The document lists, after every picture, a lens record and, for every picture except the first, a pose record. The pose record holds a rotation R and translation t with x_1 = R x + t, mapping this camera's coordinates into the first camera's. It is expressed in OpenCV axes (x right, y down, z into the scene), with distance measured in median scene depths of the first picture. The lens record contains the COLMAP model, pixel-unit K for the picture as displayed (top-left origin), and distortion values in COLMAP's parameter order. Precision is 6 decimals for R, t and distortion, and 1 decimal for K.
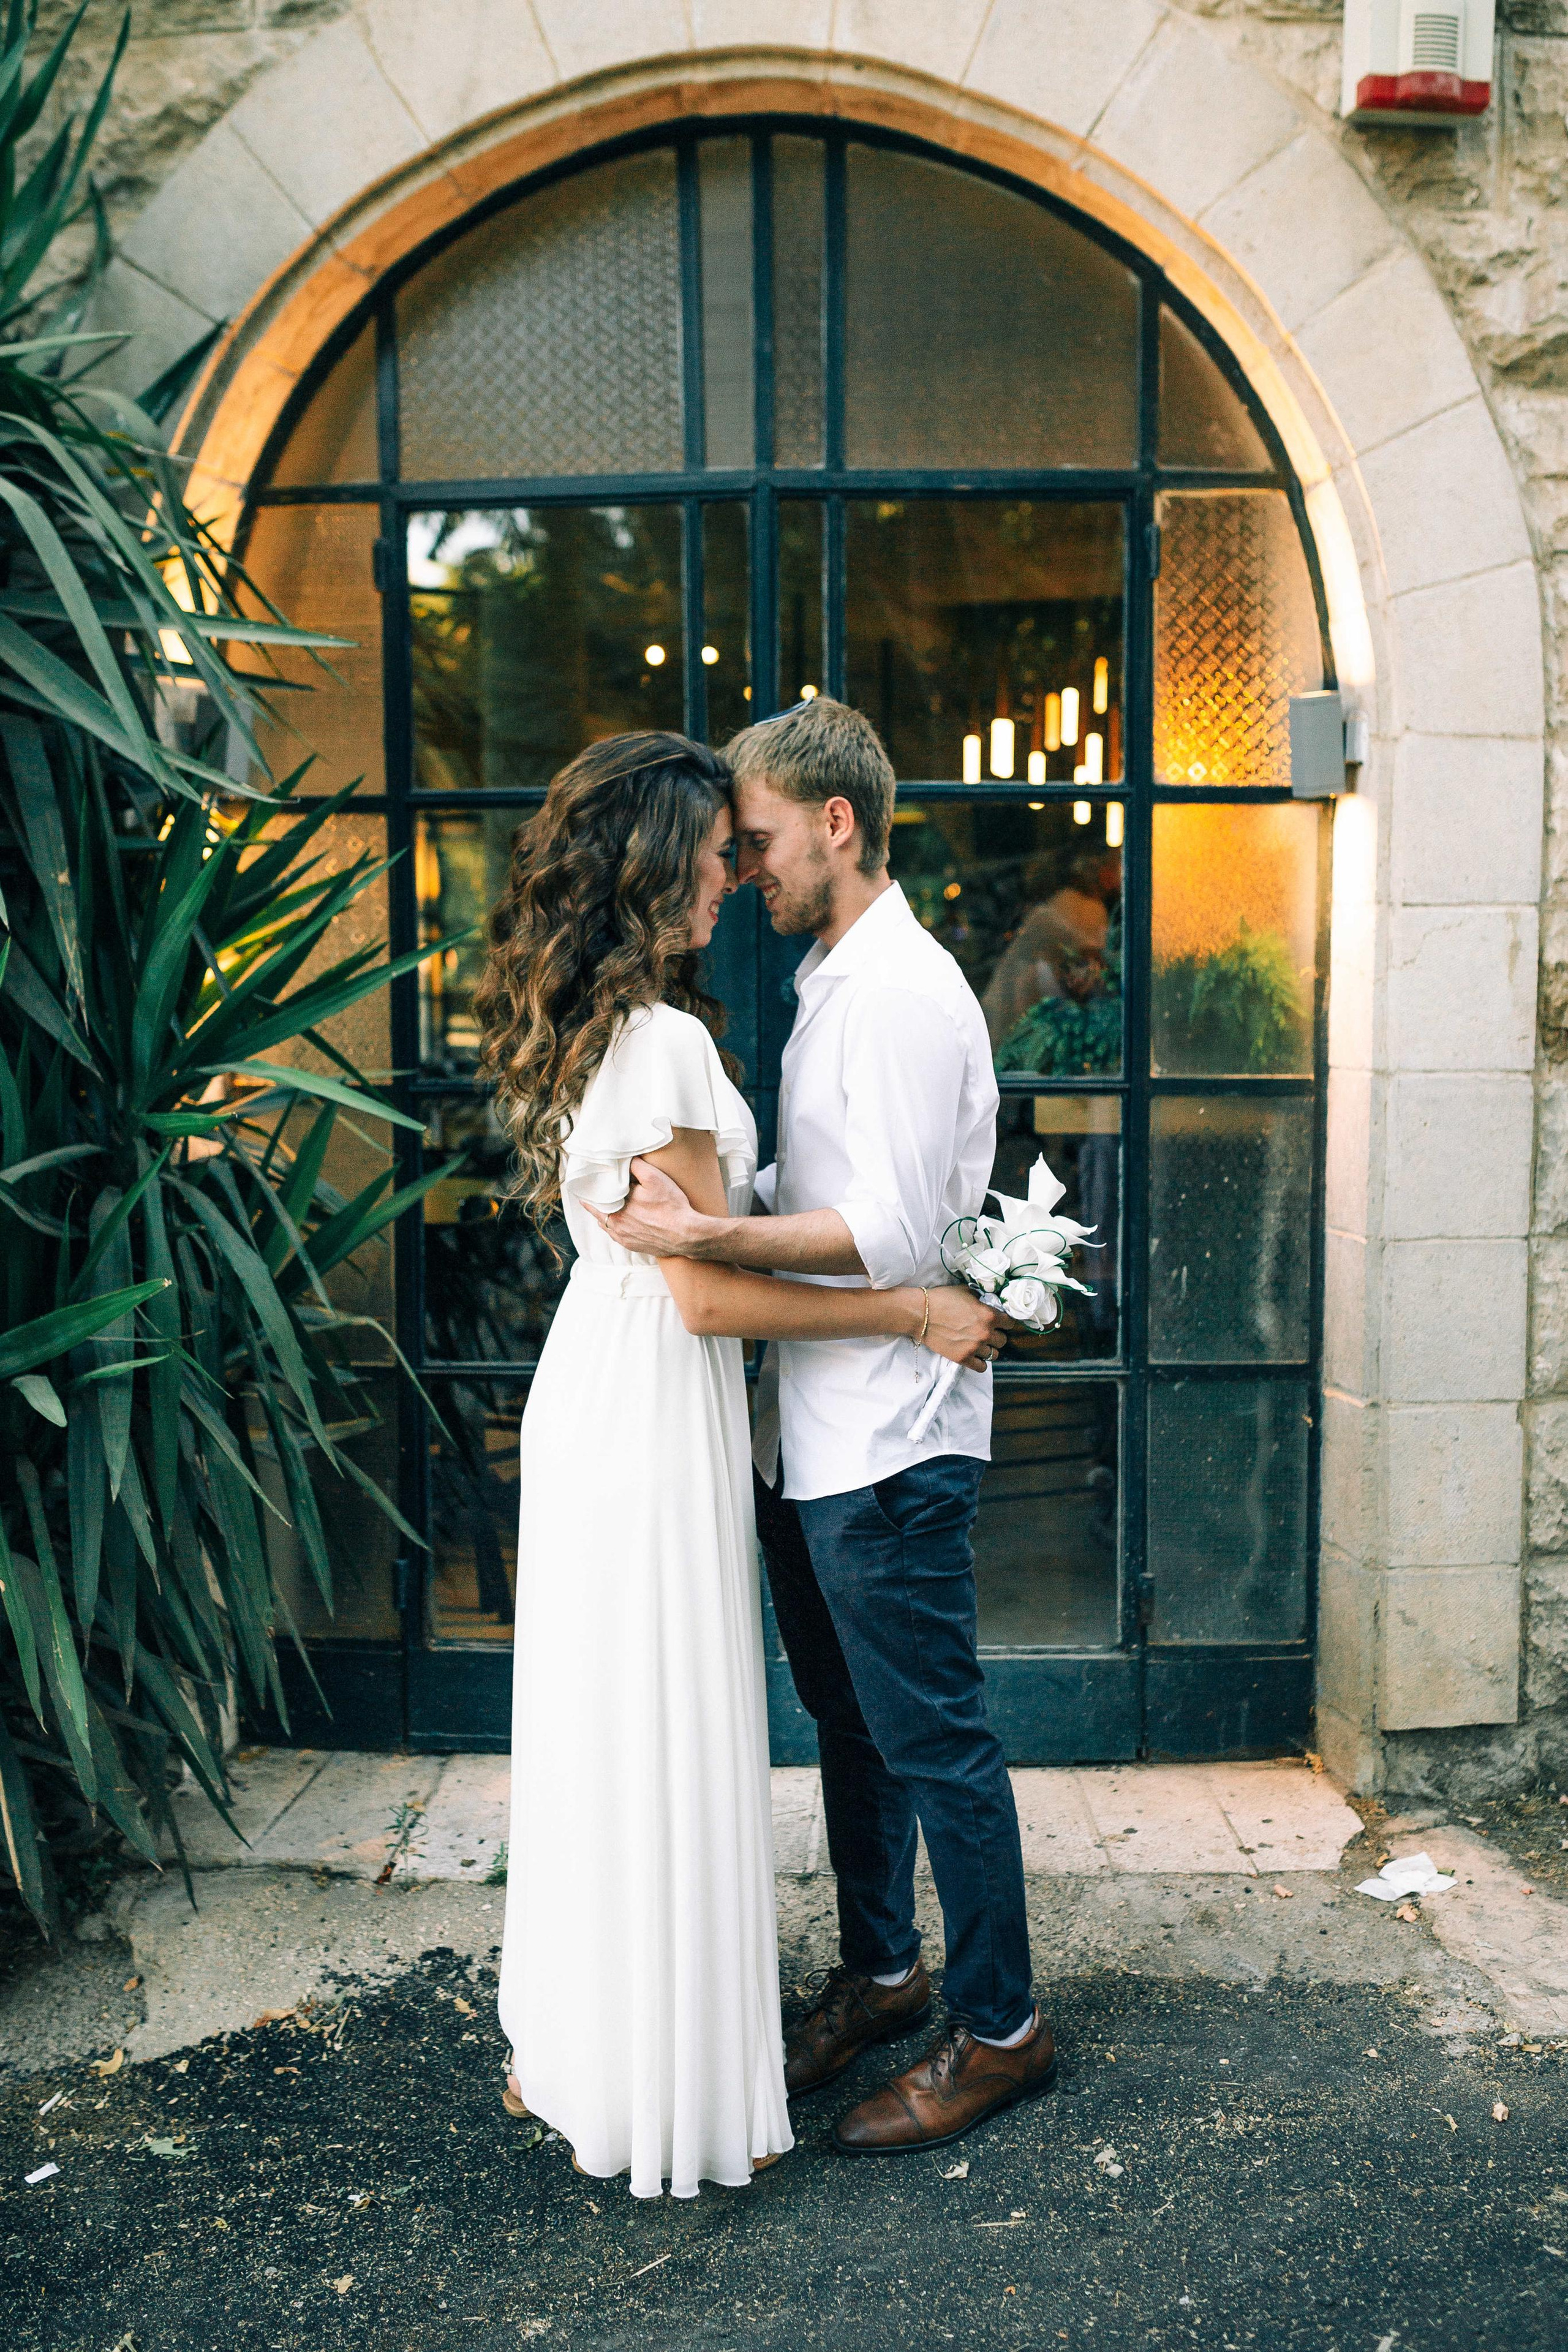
lens RADIAL K [[2282.4, 0, 780.7], [0, 2282.4, 1188.1], [0, 0, 1]] dist [0.001967, 0.000000]
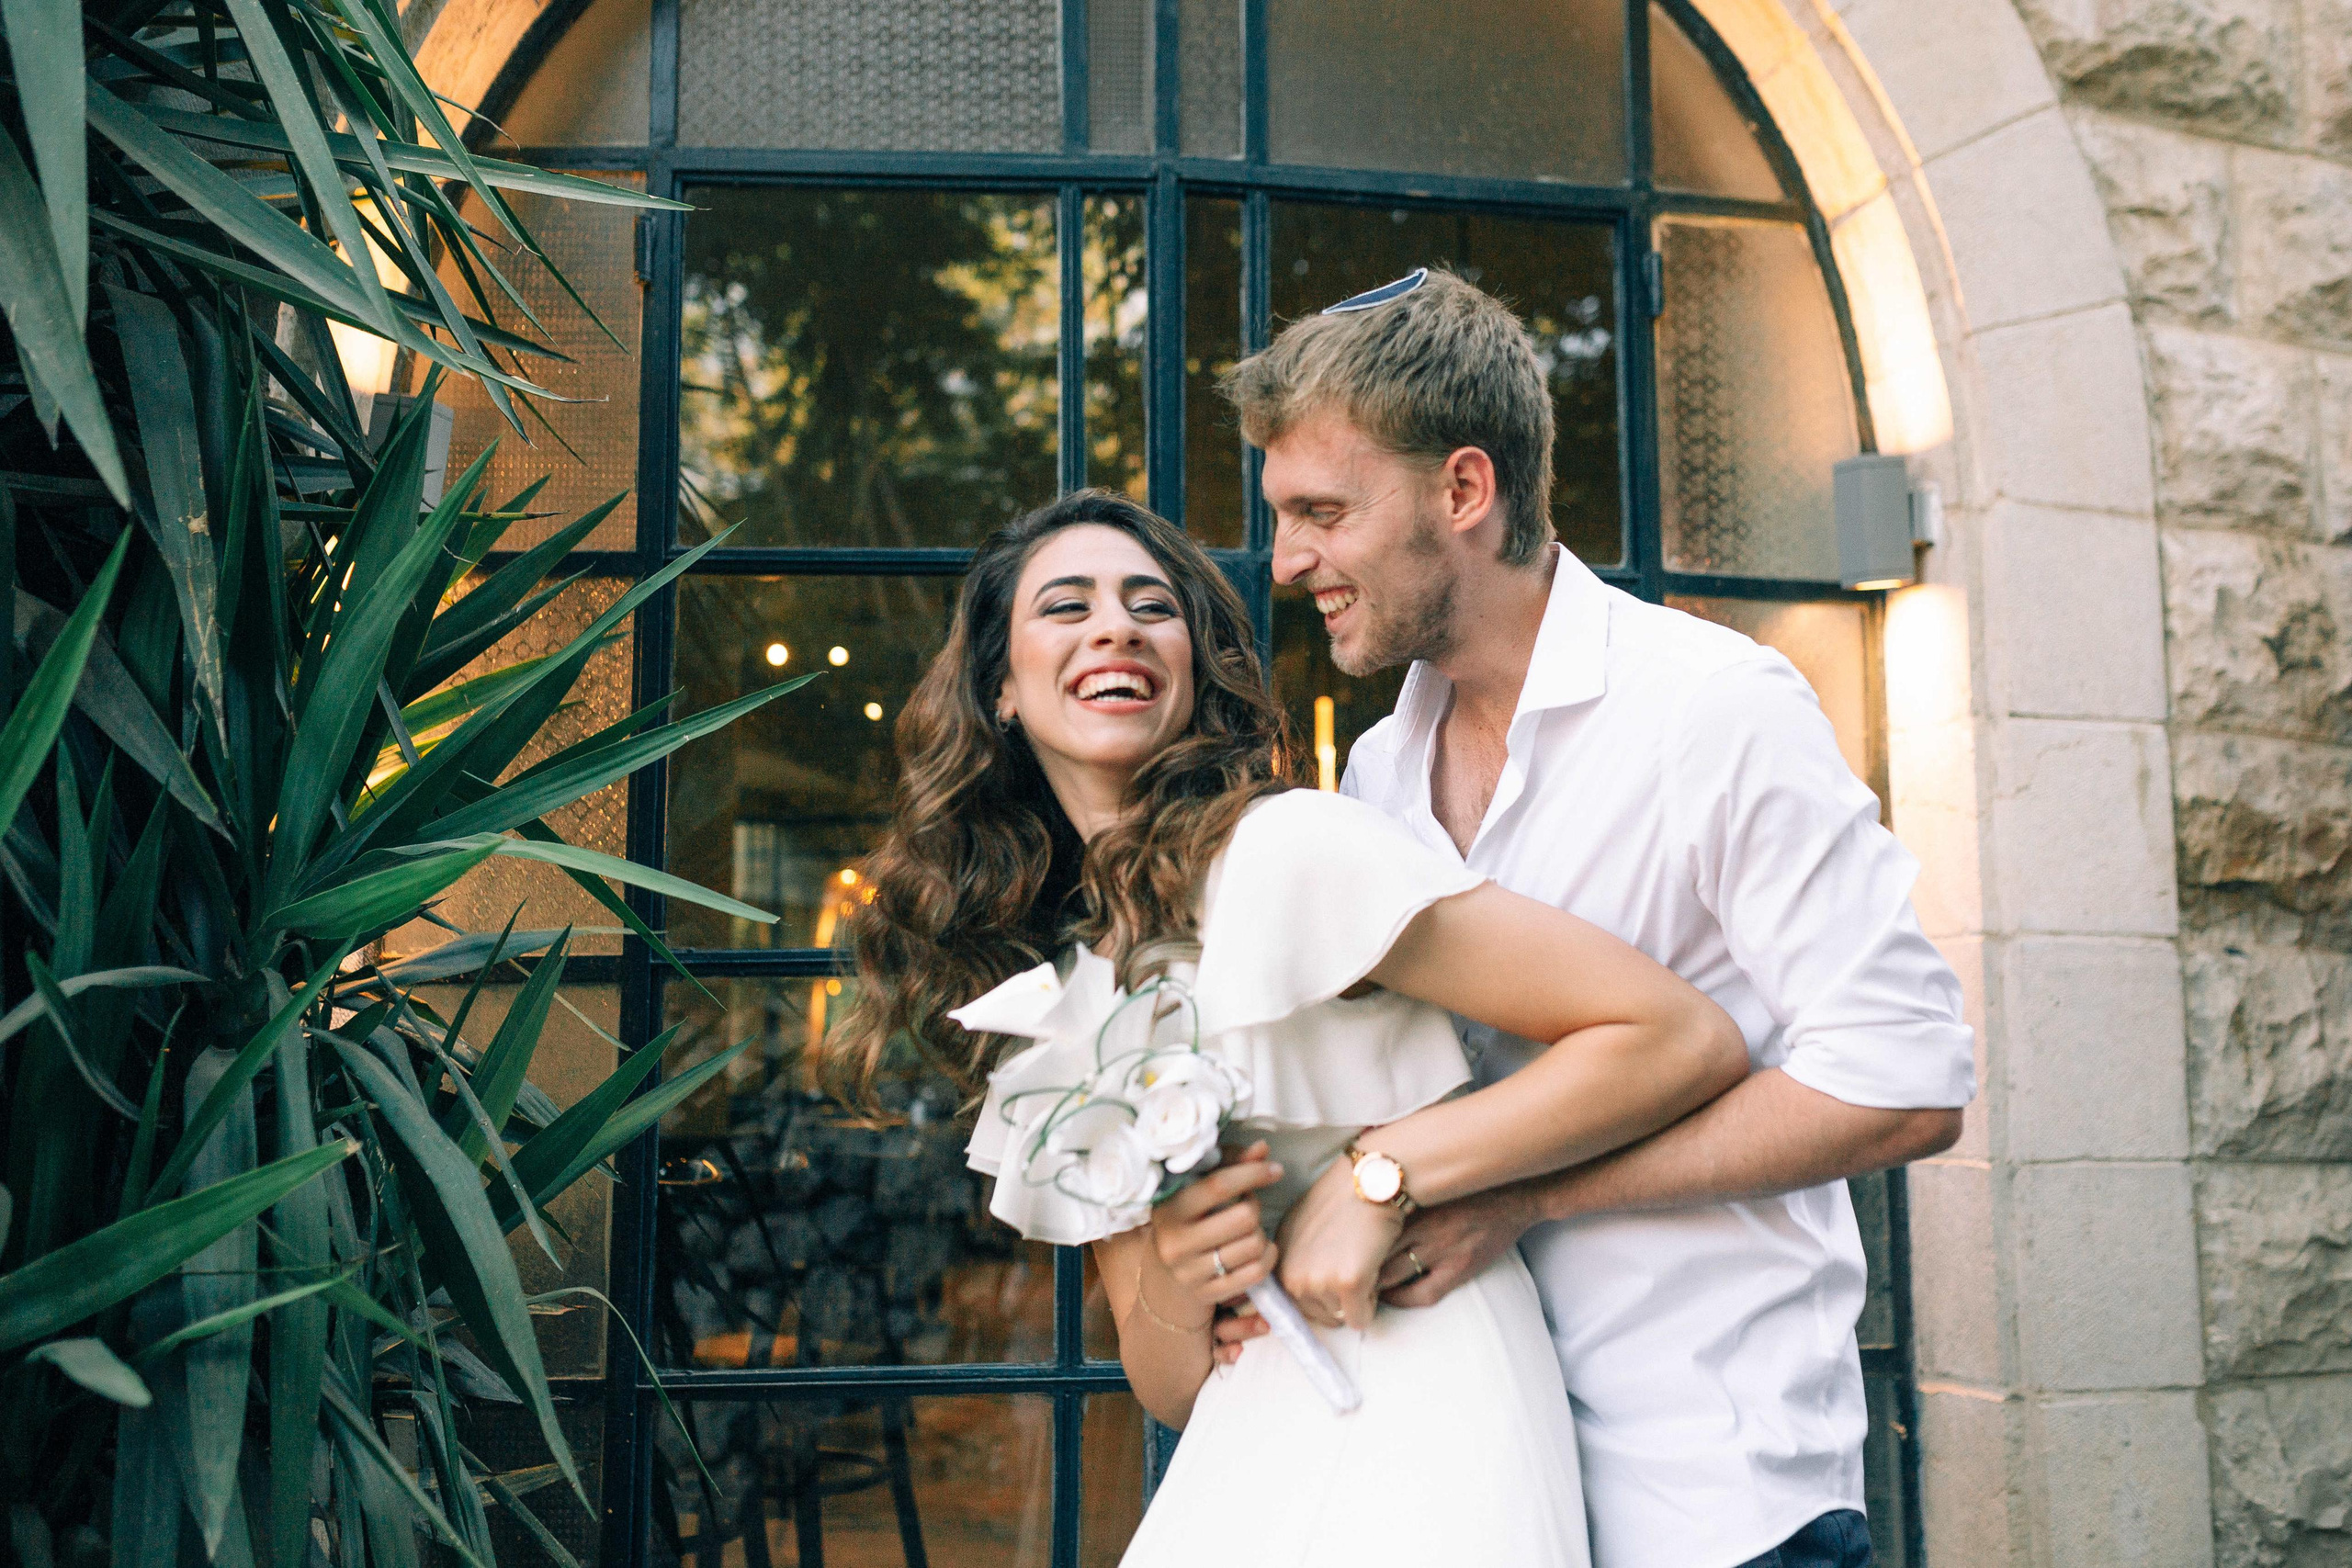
lens RADIAL K [[2282.2, 0, 1182.8], [0, 2282.2, 771.6], [0, 0, 1]] dist [0.001967, 0.000000]
pose [[0.986230, 0.025231, 0.163446, -0.124176], [0.012920, 0.973519, -0.228241, 0.064458], [-0.164877, 0.227210, 0.959787, 0.309205]]
